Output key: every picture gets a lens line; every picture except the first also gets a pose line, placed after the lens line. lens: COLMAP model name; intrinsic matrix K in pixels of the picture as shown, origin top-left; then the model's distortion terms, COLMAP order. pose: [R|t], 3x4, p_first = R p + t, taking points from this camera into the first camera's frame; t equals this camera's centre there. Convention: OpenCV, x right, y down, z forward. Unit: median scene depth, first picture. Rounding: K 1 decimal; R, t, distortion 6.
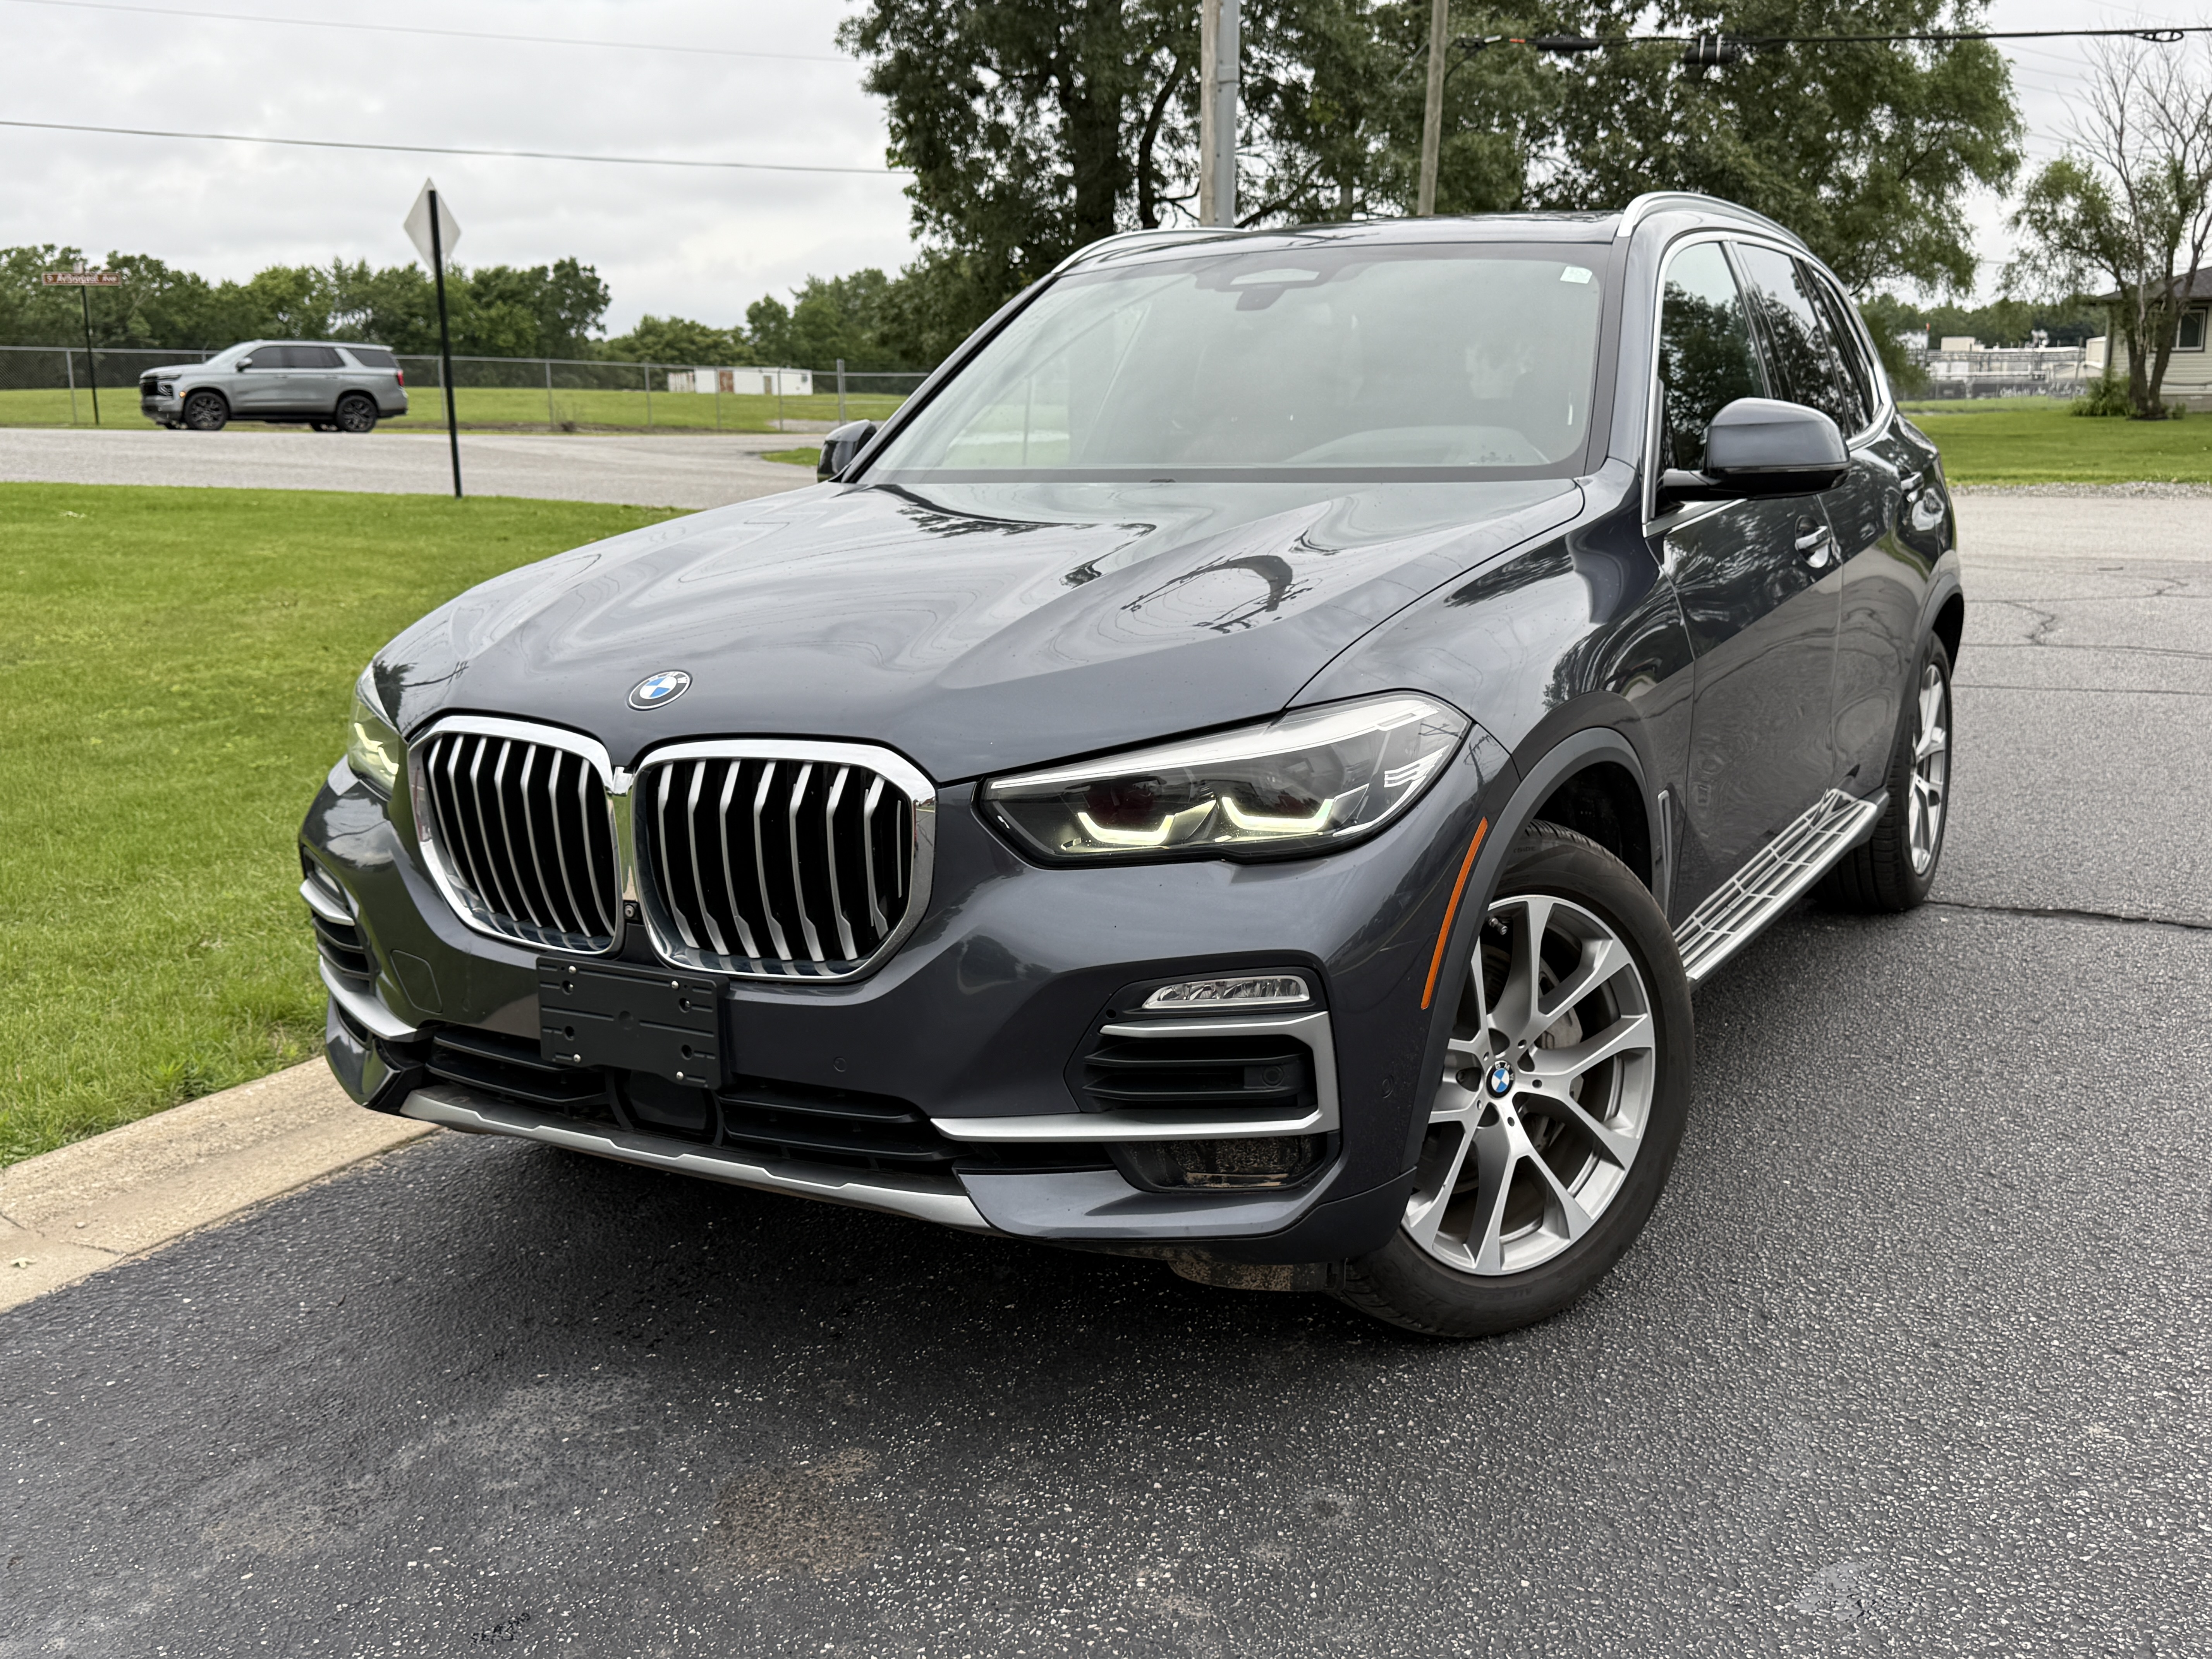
lens RADIAL K [[2082.6, 0, 1117.8], [0, 2082.6, 833.4], [0, 0, 1]] dist [0.139813, -0.286140]
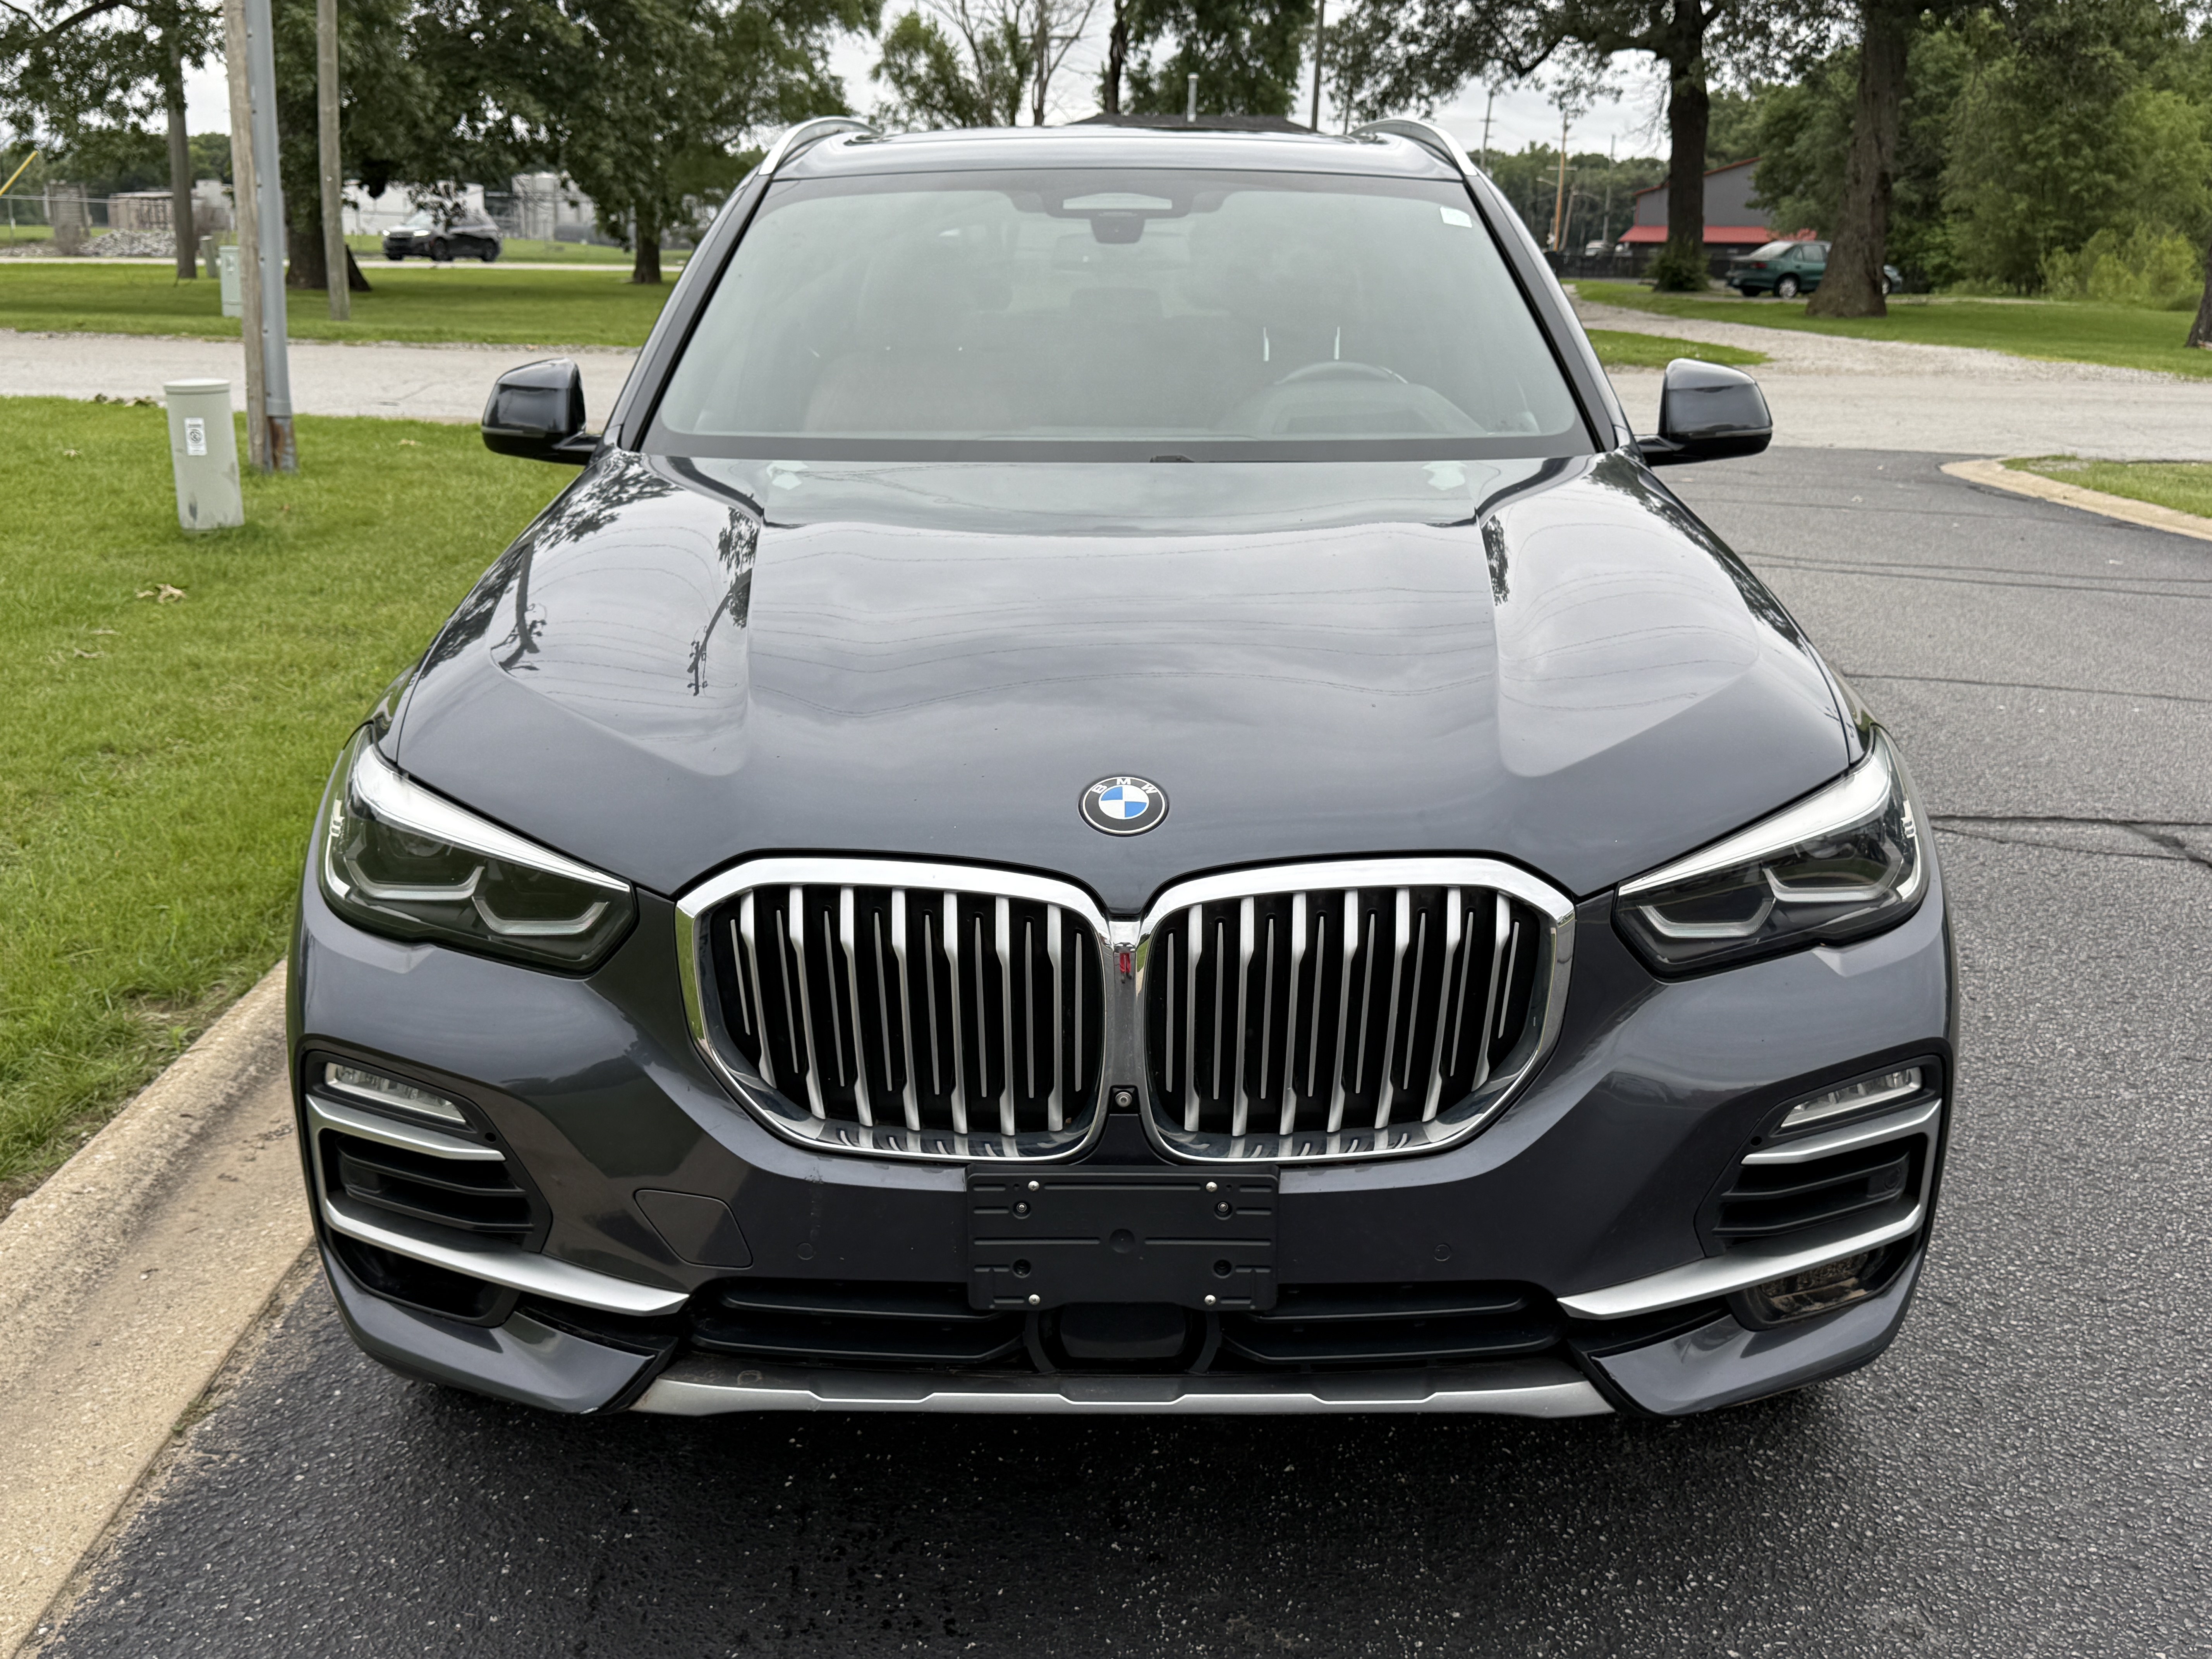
lens RADIAL K [[2203.0, 0, 1099.3], [0, 2203.0, 831.8], [0, 0, 1]] dist [0.091574, -0.182228]
pose [[0.873584, -0.101216, 0.476032, -0.516146], [0.073280, 0.994339, 0.076941, -0.102666], [-0.481125, -0.032331, 0.876055, 0.261599]]
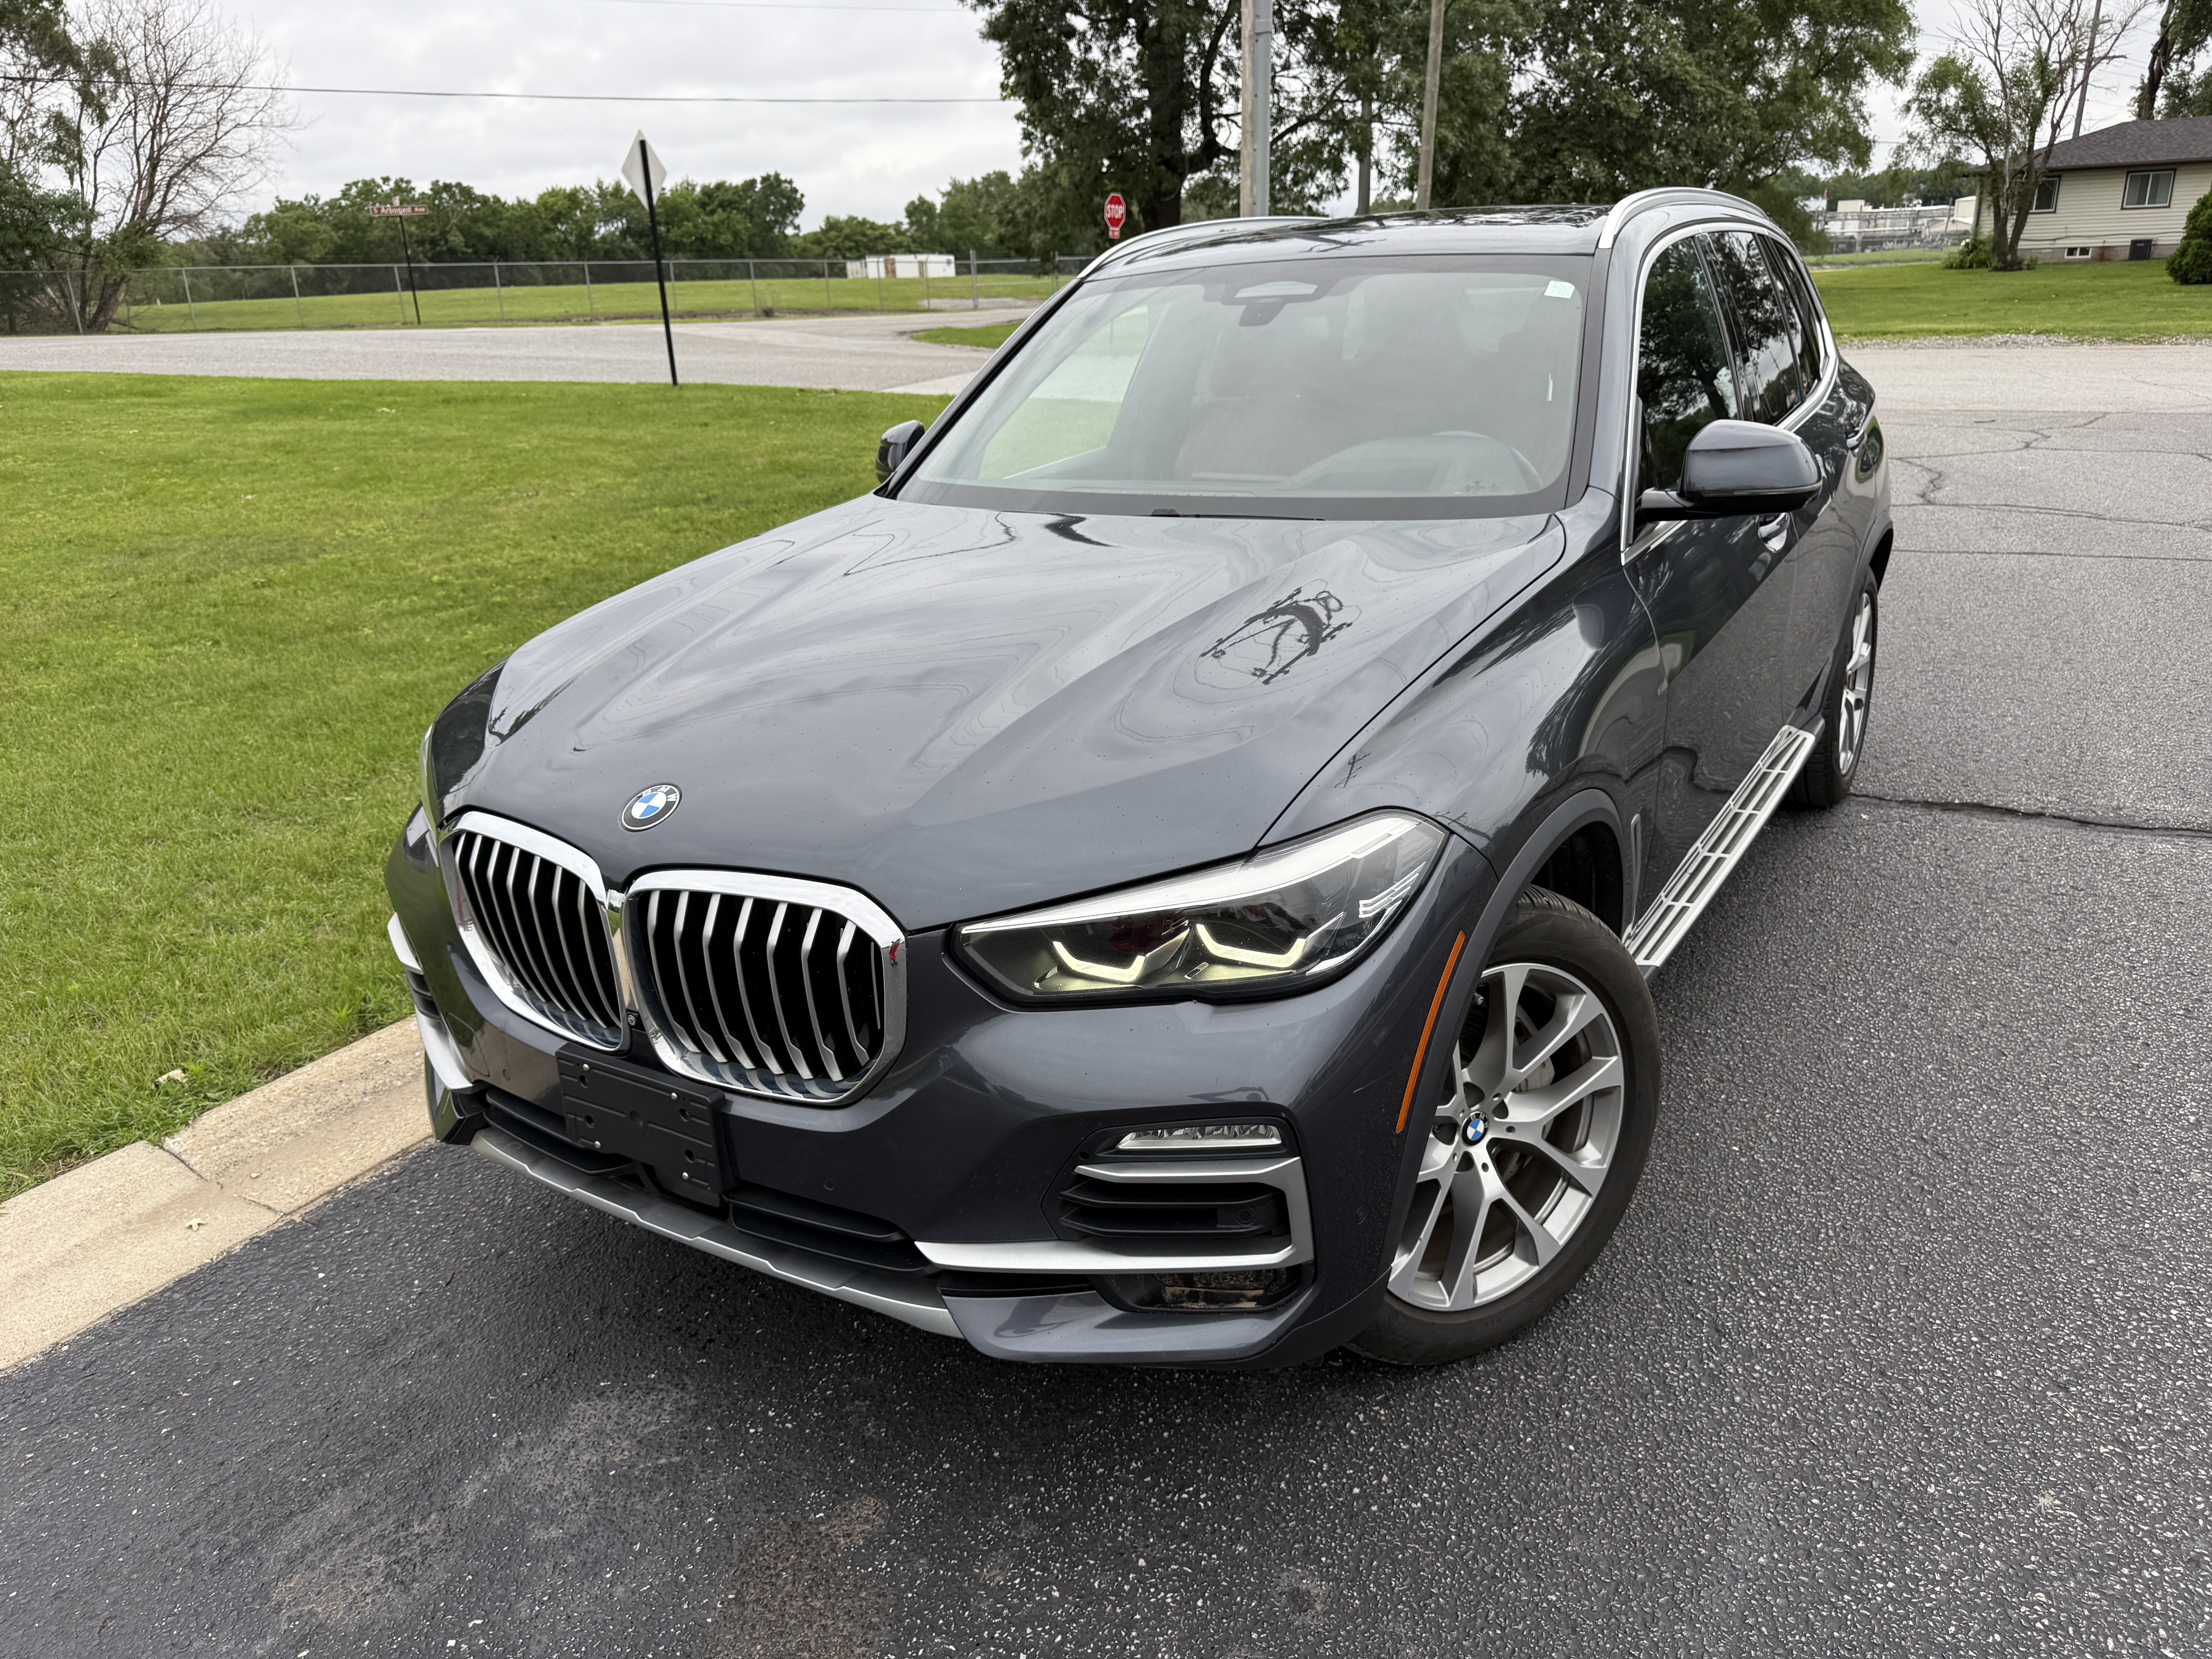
lens RADIAL K [[1554.4, 0, 1103.6], [0, 1554.4, 816.4], [0, 0, 1]] dist [0.009323, -0.011141]
pose [[0.998224, -0.009476, -0.058817, 0.040388], [0.017218, 0.991025, 0.132560, -0.136929], [0.057033, -0.133337, 0.989428, 0.221983]]
